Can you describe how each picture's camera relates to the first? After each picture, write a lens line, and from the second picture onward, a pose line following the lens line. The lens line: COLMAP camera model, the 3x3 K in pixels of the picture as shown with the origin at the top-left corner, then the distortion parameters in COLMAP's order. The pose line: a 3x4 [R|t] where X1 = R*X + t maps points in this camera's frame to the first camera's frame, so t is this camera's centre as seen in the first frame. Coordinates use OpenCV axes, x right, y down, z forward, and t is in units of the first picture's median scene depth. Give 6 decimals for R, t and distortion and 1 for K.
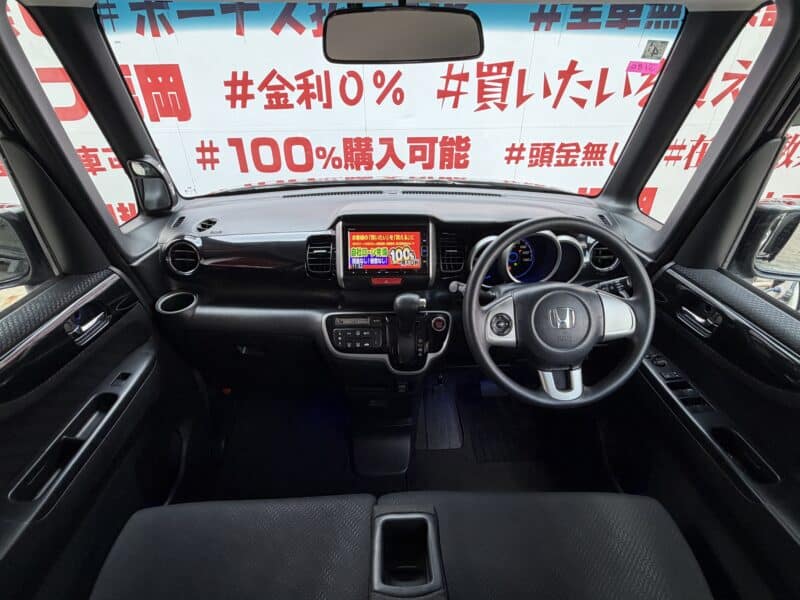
lens RADIAL K [[417.3, 0, 395.8], [0, 417.3, 300.5], [0, 0, 1]] dist [0.001103, -0.000529]
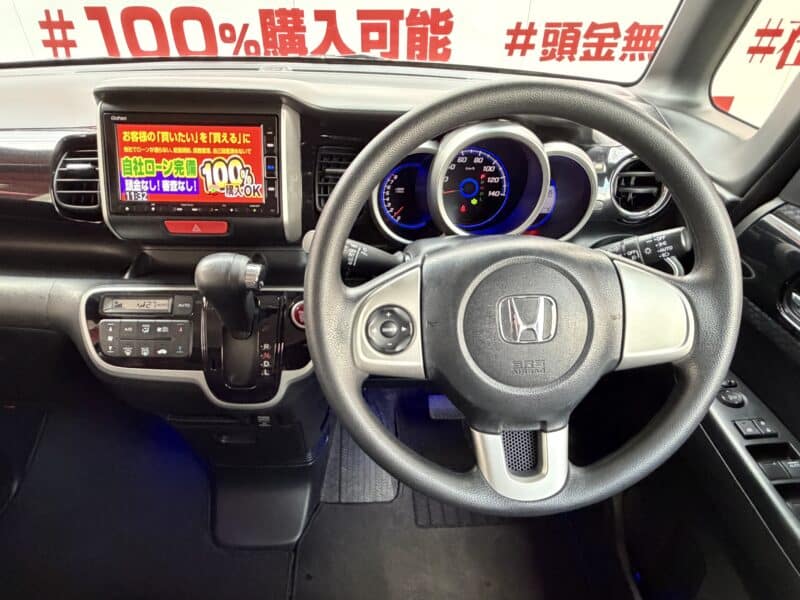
lens RADIAL K [[511.0, 0, 383.6], [0, 511.0, 300.2], [0, 0, 1]] dist [0.007834, -0.005453]
pose [[0.999746, 0.020905, -0.008393, 0.201834], [-0.020093, 0.995979, 0.087301, -0.017436], [0.010184, -0.087111, 0.996147, 0.372653]]
